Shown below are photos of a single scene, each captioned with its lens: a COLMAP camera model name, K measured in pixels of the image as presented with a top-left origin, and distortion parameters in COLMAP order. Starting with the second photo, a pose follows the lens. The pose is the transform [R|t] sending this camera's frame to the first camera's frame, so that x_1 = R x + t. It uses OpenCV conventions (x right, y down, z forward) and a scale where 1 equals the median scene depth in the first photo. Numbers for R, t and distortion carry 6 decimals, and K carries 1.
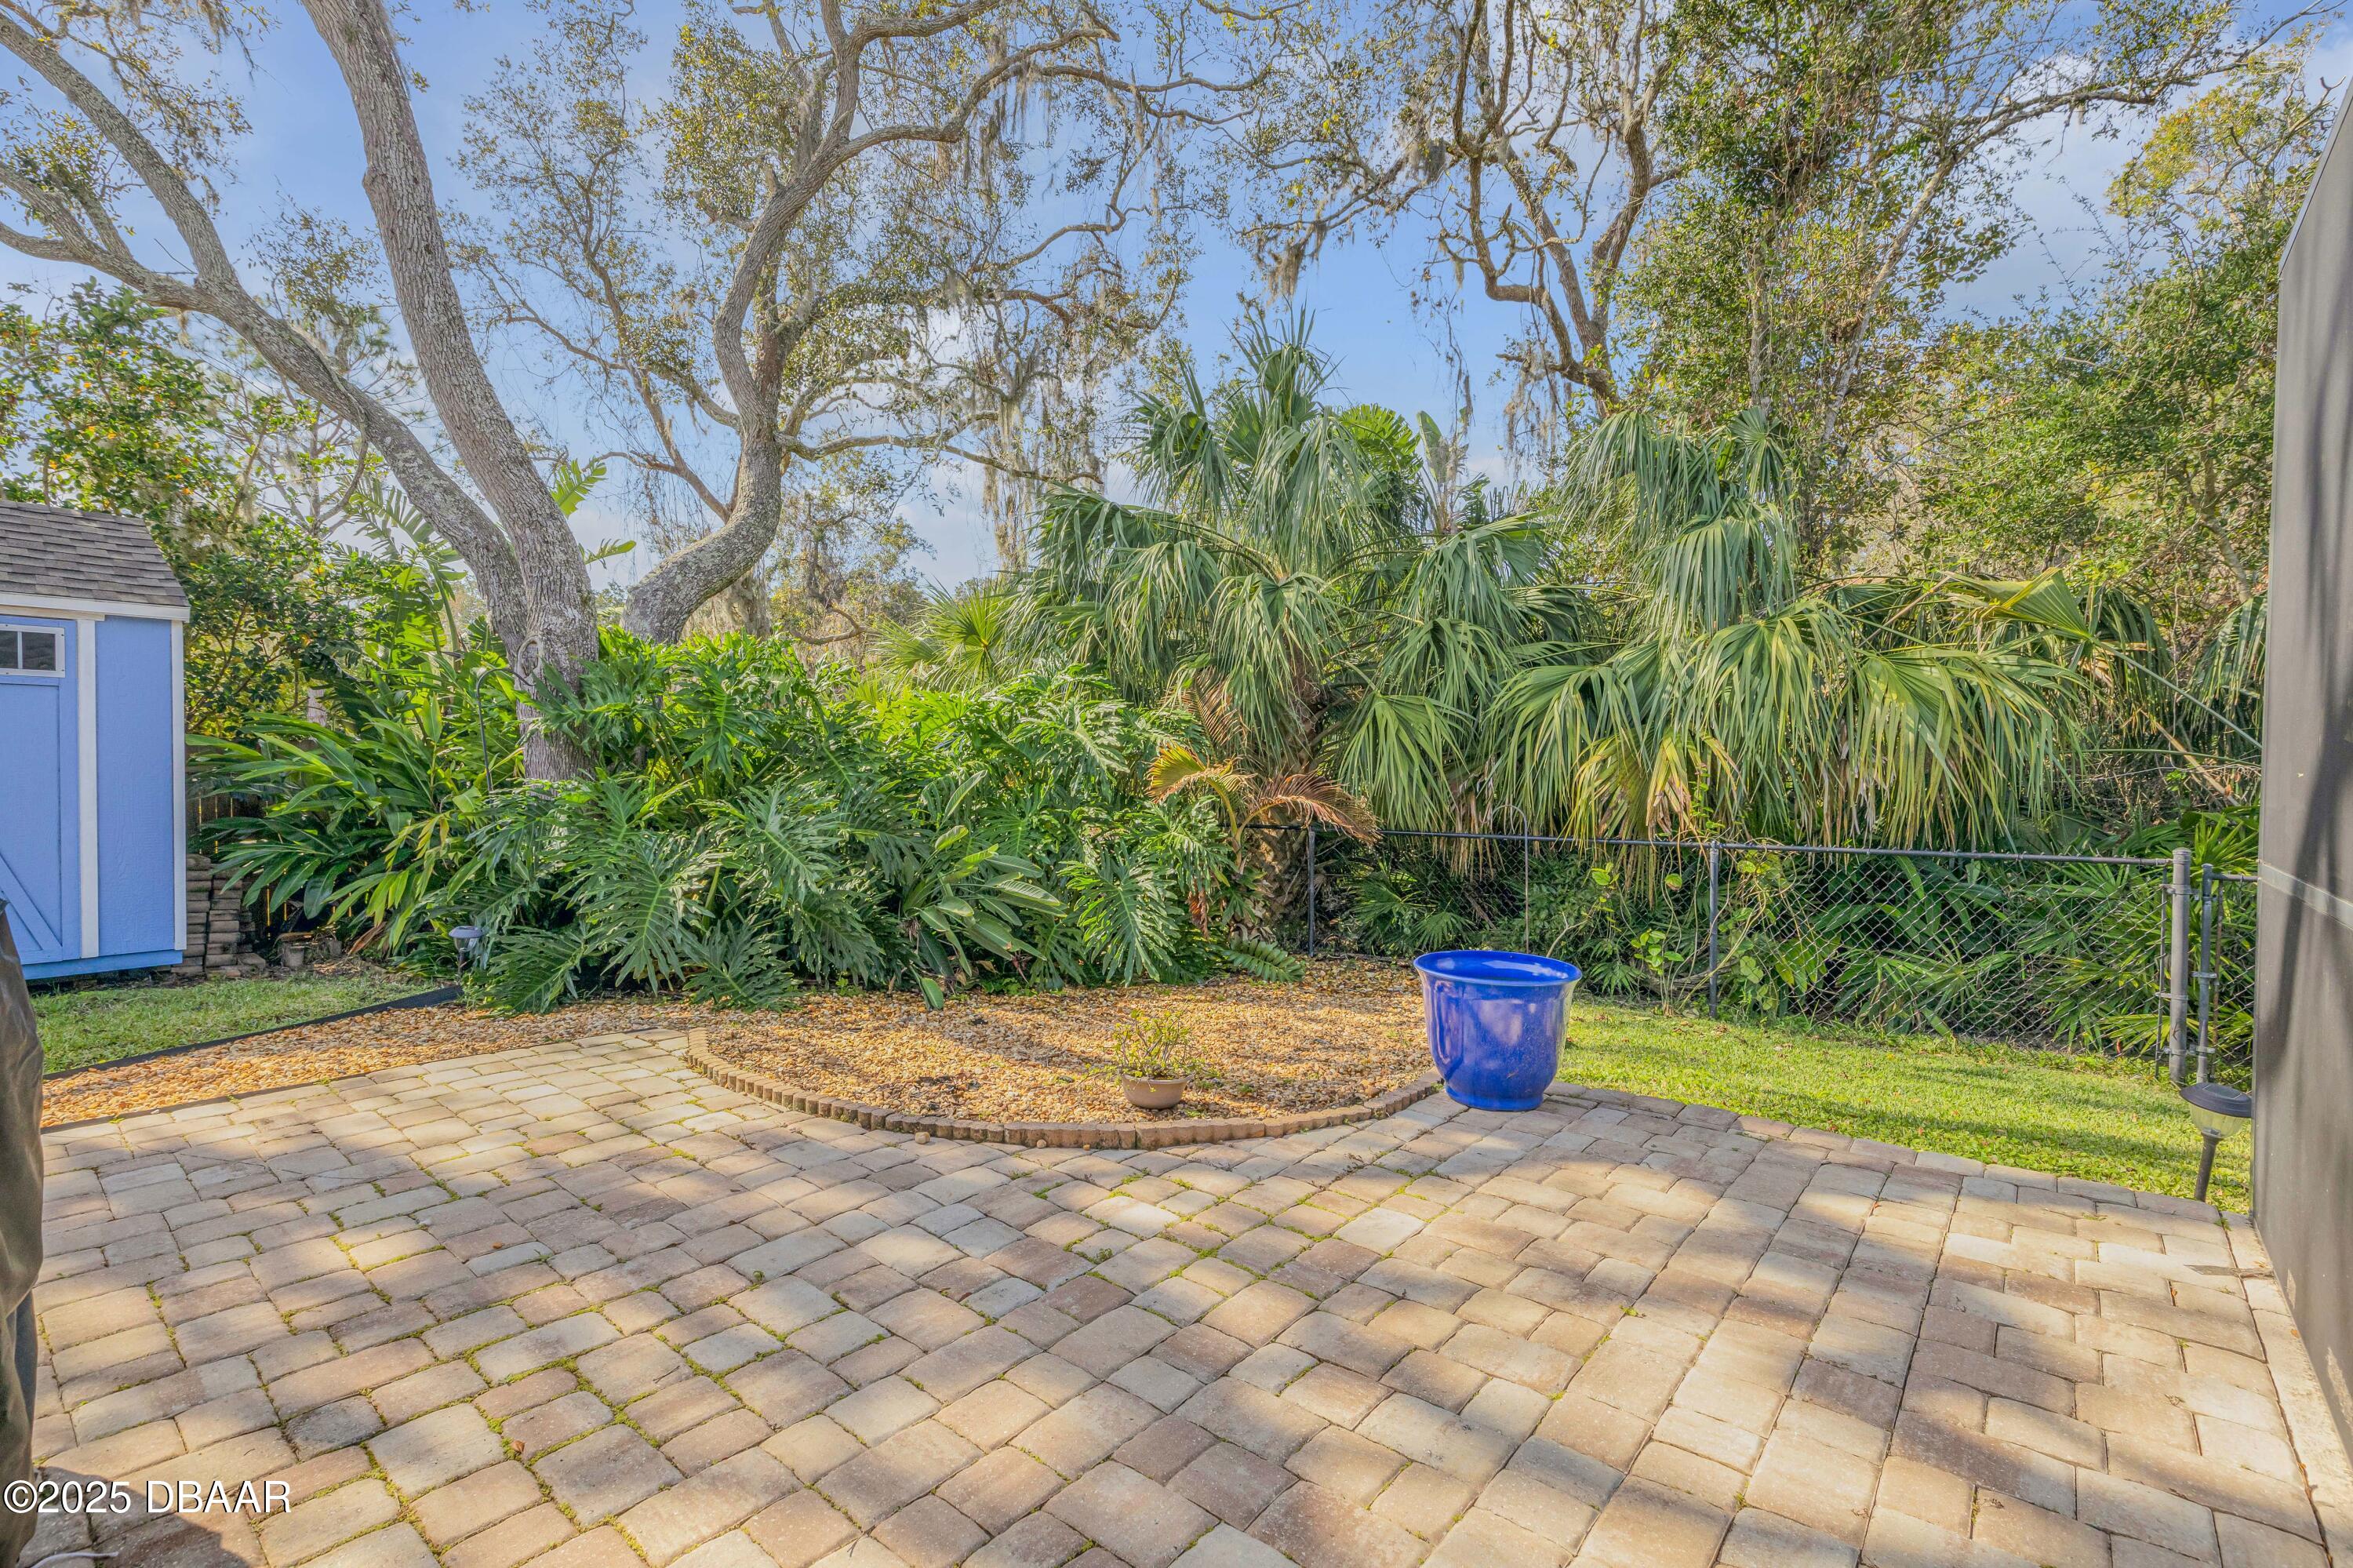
lens RADIAL K [[1058.8, 0, 1175.3], [0, 1058.8, 789.7], [0, 0, 1]] dist [0.004792, 0.002045]
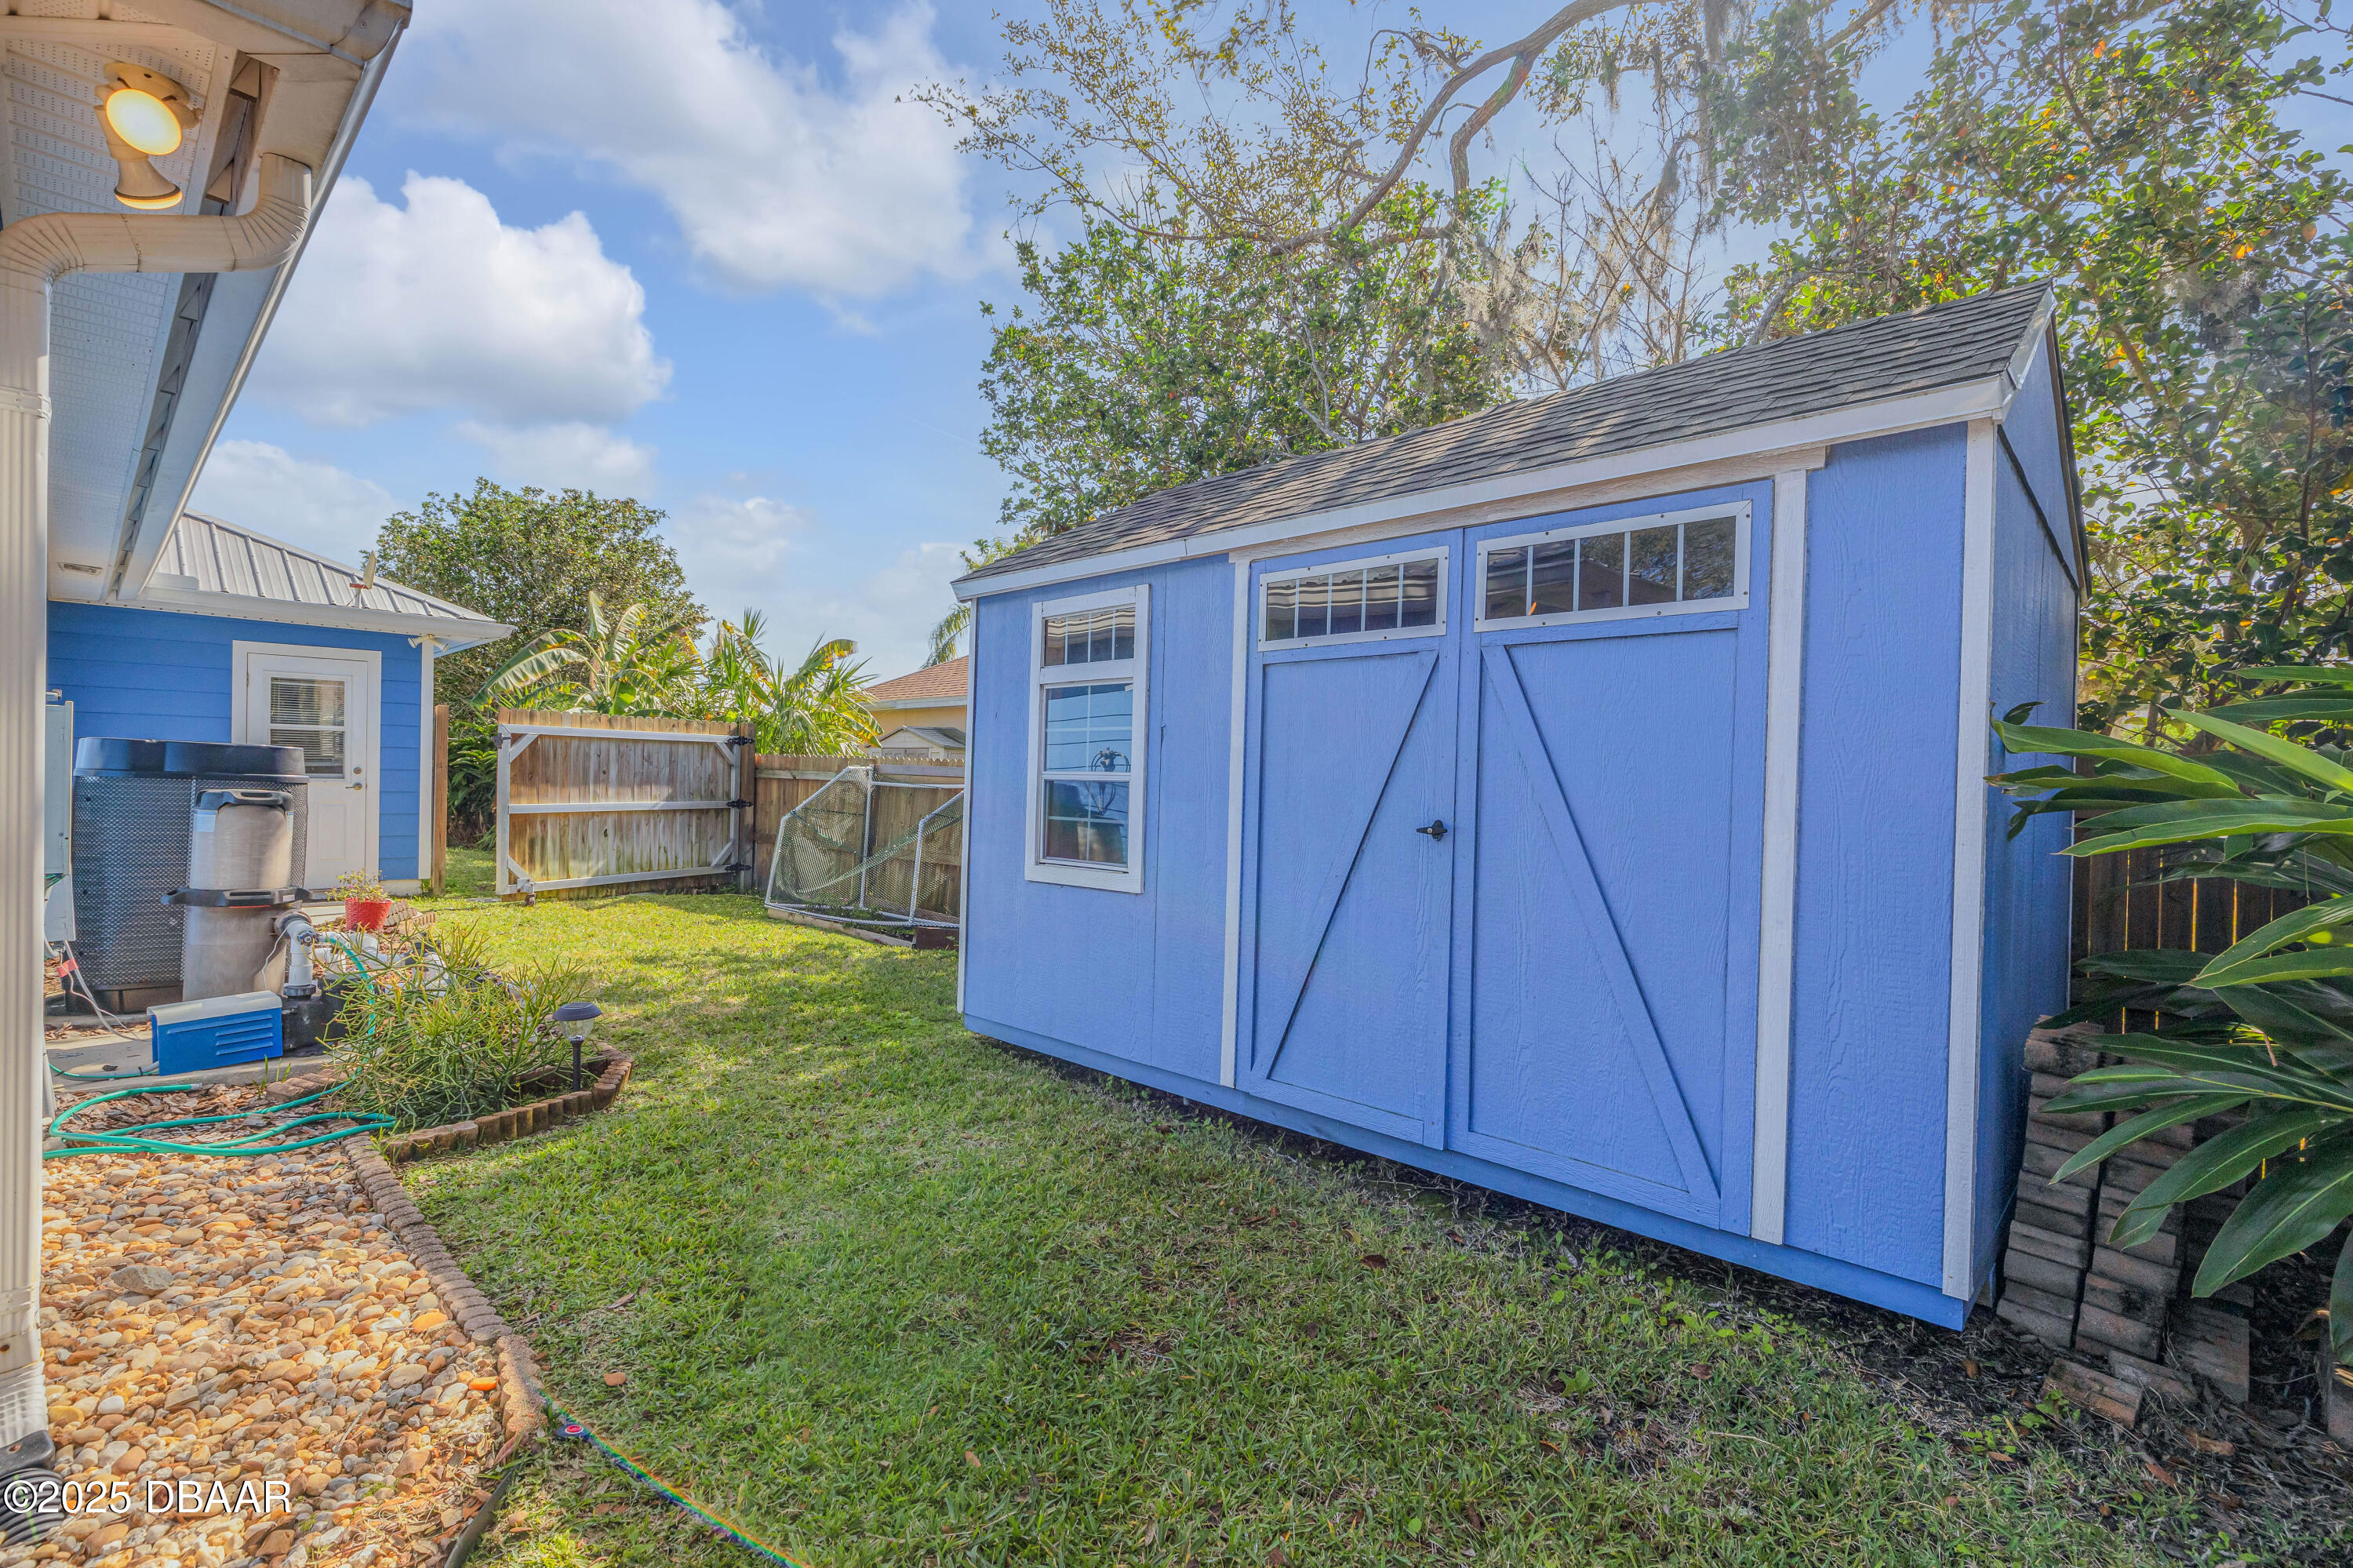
lens RADIAL K [[1058.8, 0, 1193.0], [0, 1058.8, 787.3], [0, 0, 1]] dist [0.004792, 0.002045]
pose [[-0.058786, -0.001622, -0.998269, -0.569537], [-0.040773, 0.999168, 0.000777, -0.020132], [0.997438, 0.040749, -0.058803, 0.781289]]
